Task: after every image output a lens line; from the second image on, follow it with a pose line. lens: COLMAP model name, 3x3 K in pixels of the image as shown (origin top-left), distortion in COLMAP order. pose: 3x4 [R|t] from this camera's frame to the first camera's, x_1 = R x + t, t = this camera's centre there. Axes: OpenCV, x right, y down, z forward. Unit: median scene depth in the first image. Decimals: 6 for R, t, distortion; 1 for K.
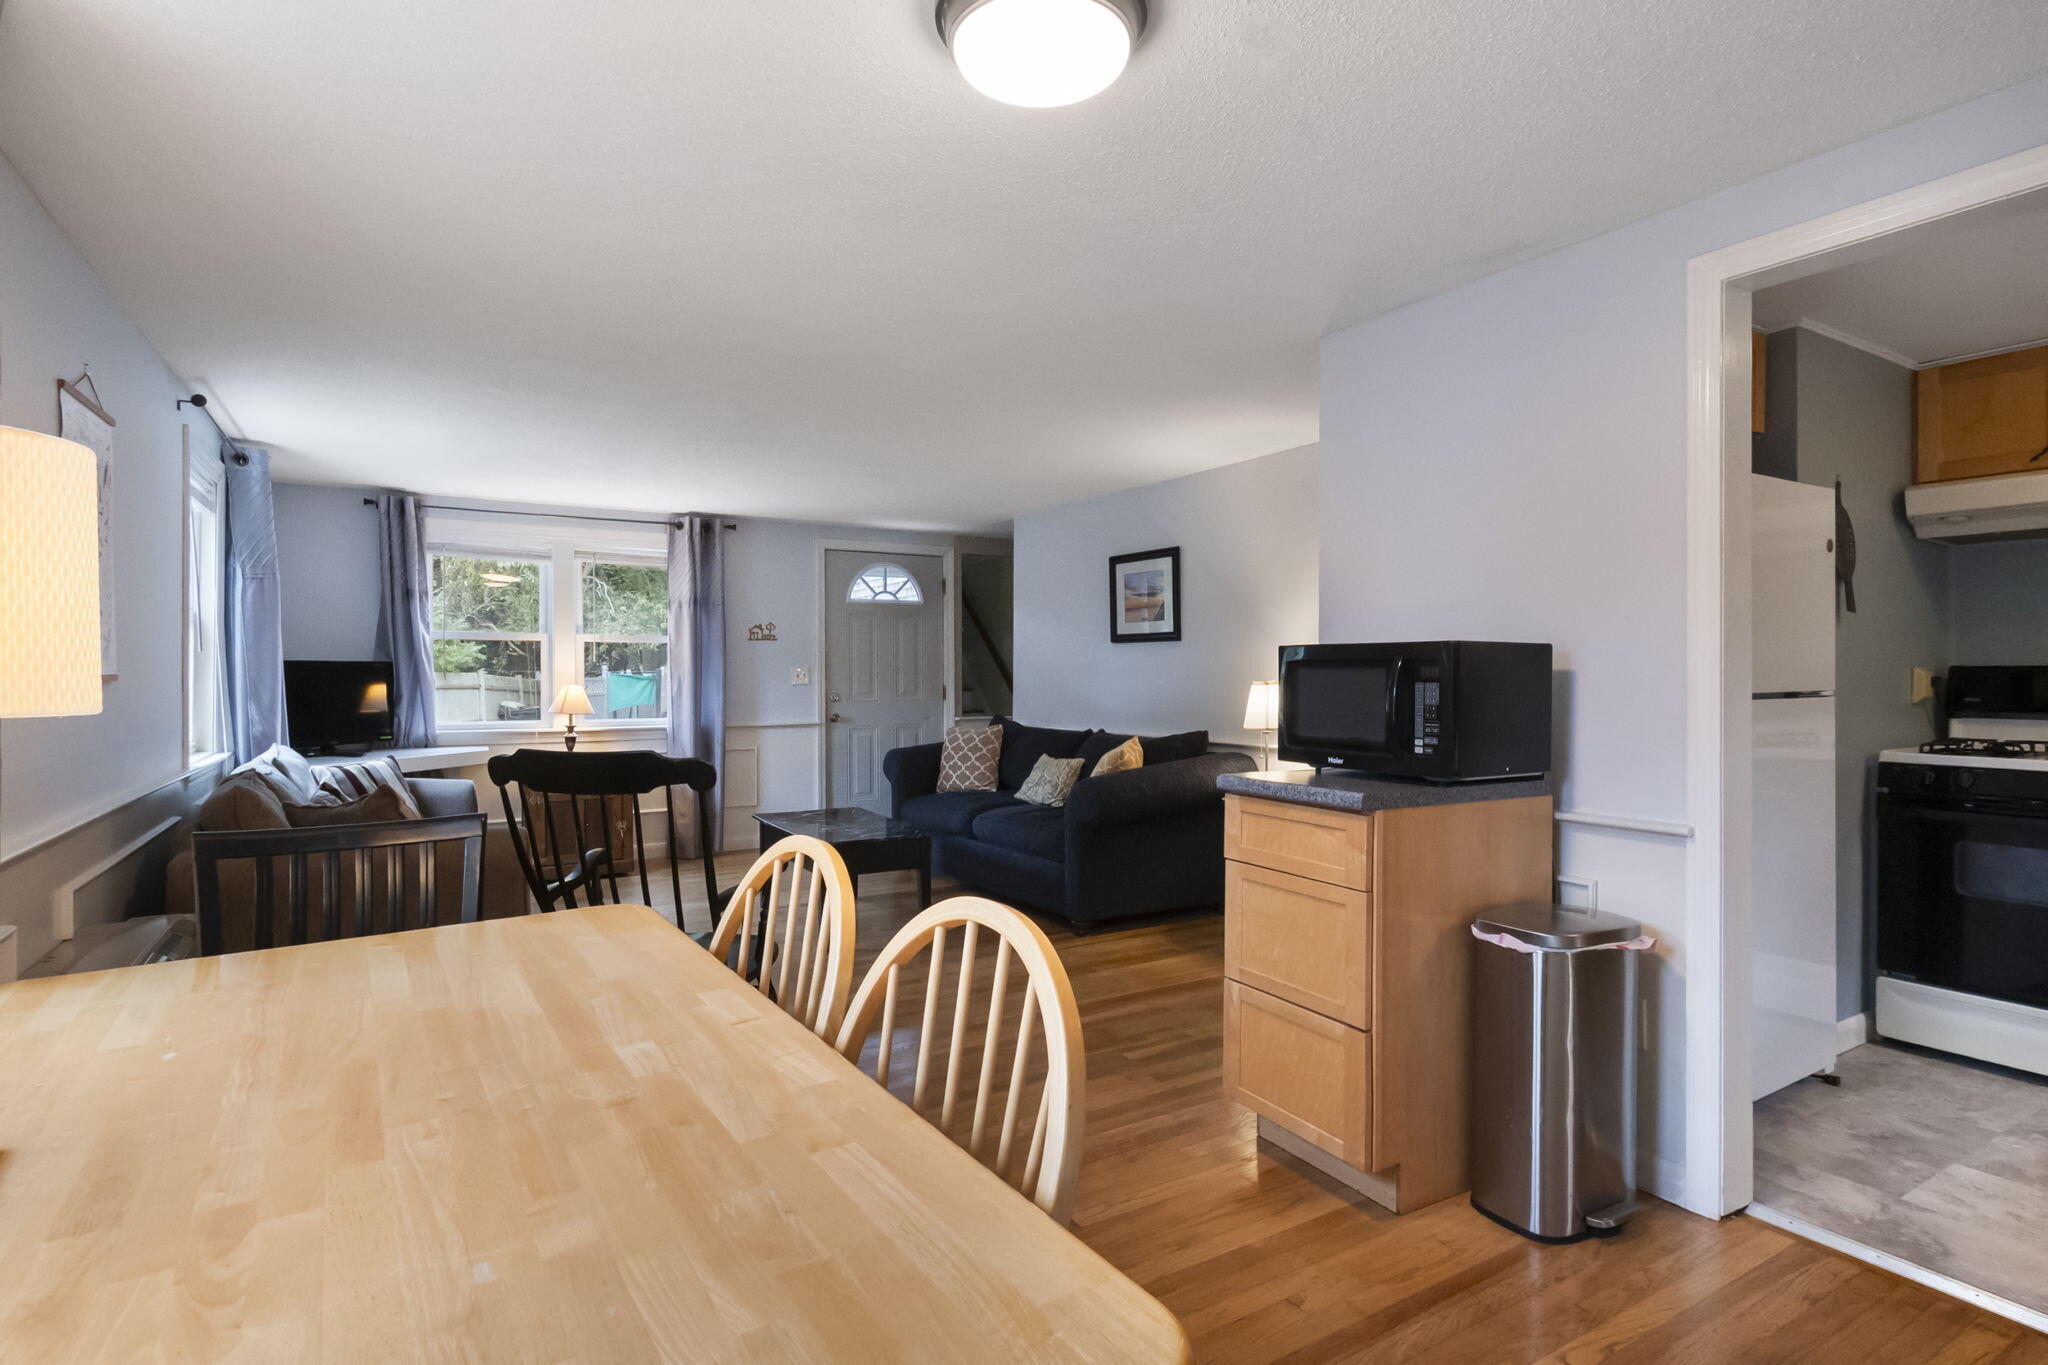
lens RADIAL K [[1033.5, 0, 1027.6], [0, 1033.5, 650.2], [0, 0, 1]] dist [0.000559, -0.000400]
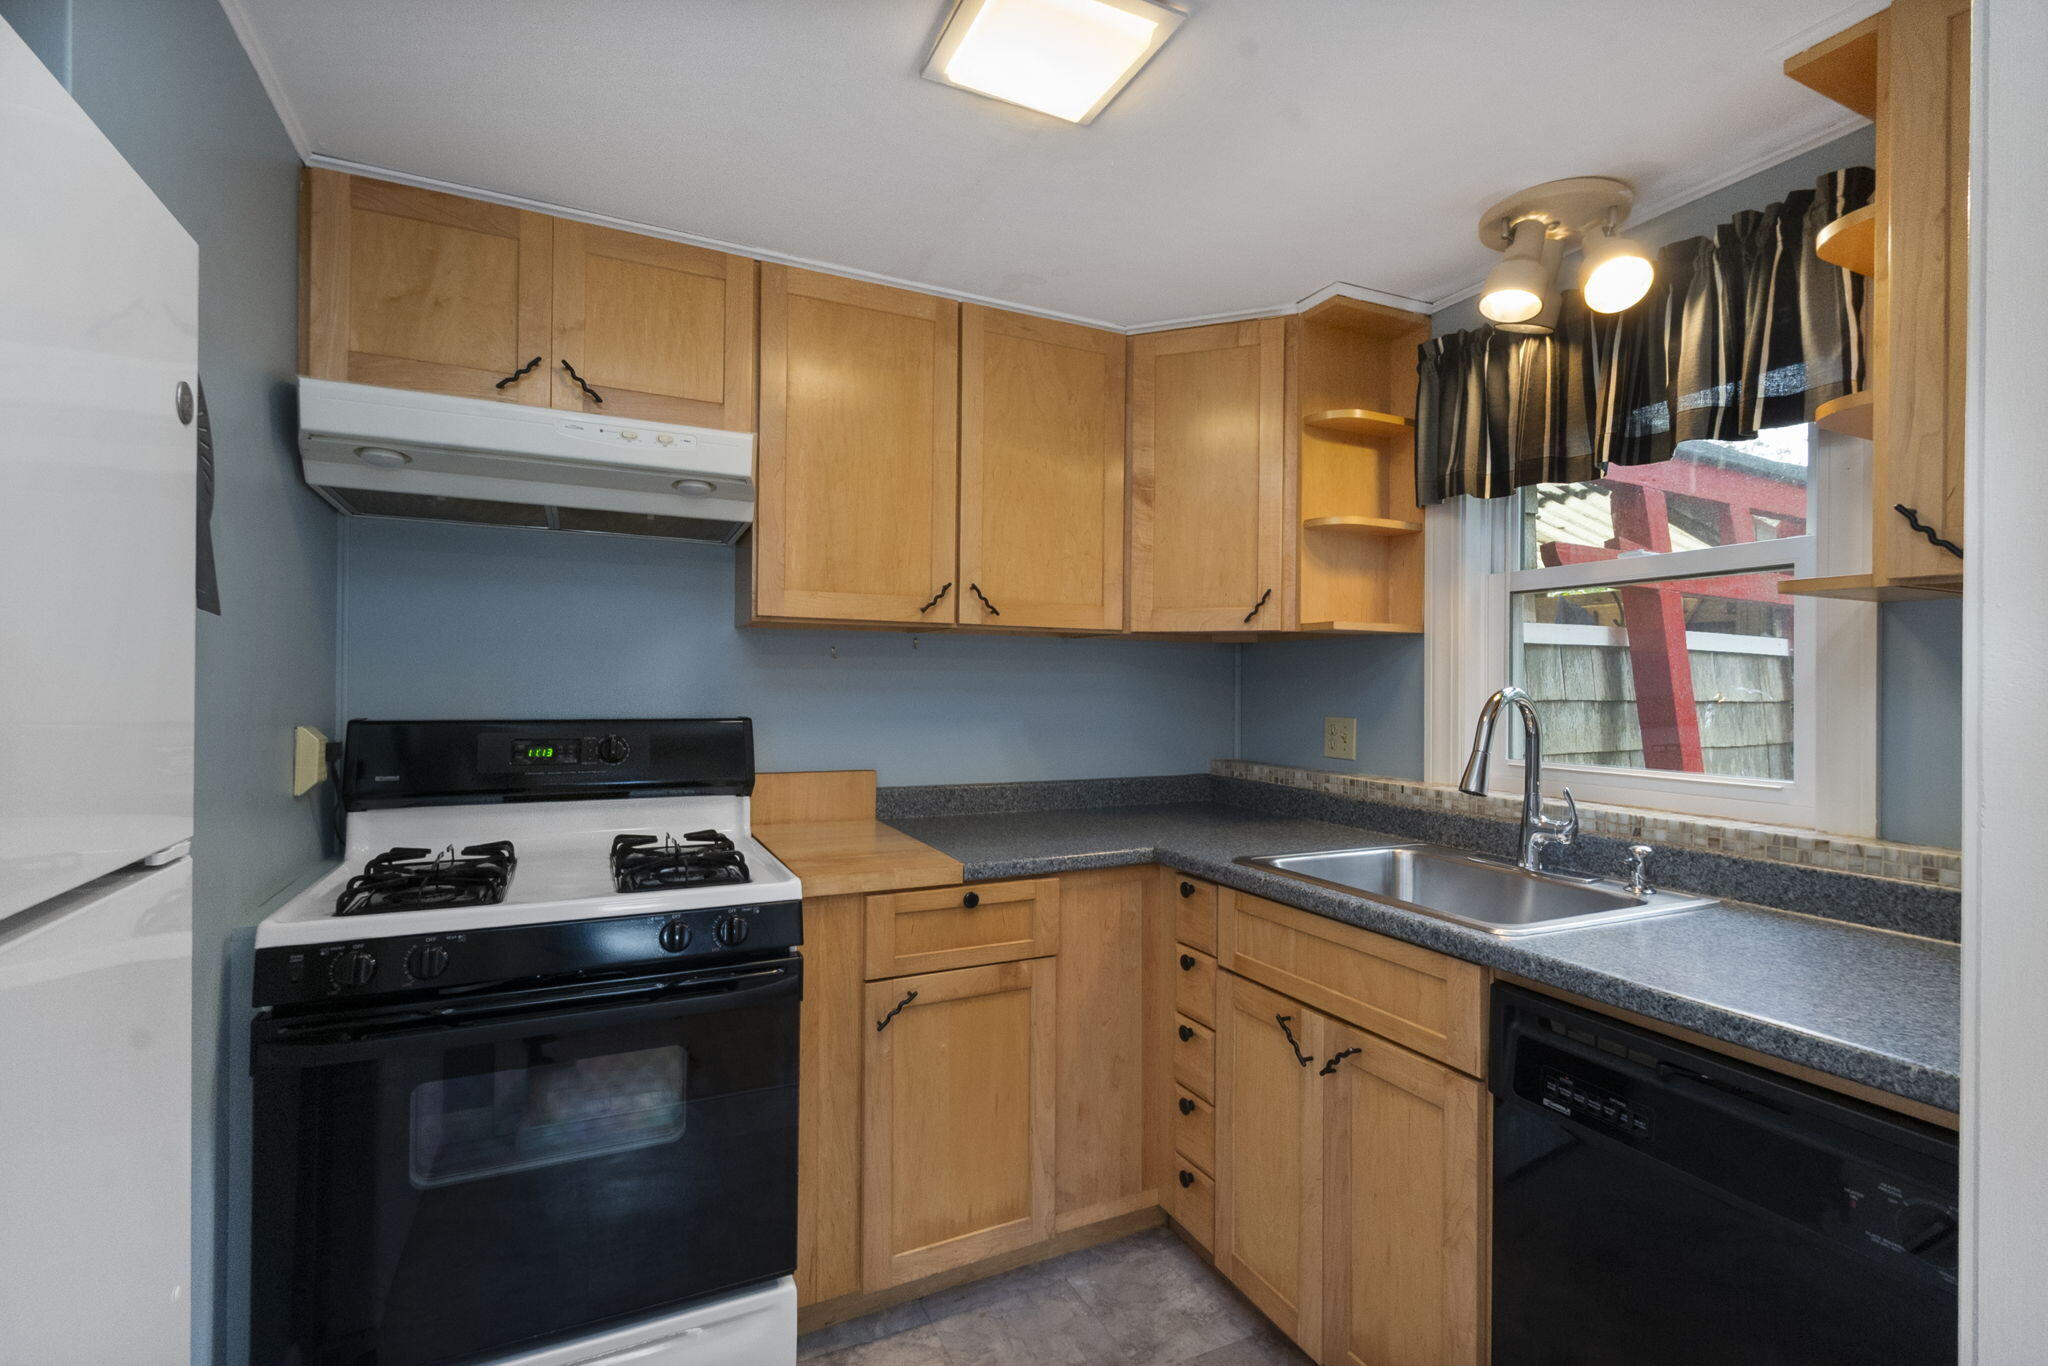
lens RADIAL K [[912.7, 0, 1025.0], [0, 912.7, 689.3], [0, 0, 1]] dist [0.001378, -0.004026]
pose [[0.070758, -0.004969, 0.997481, 0.436786], [-0.017340, 0.999830, 0.006211, -0.012697], [-0.997343, -0.017736, 0.070660, 0.617403]]
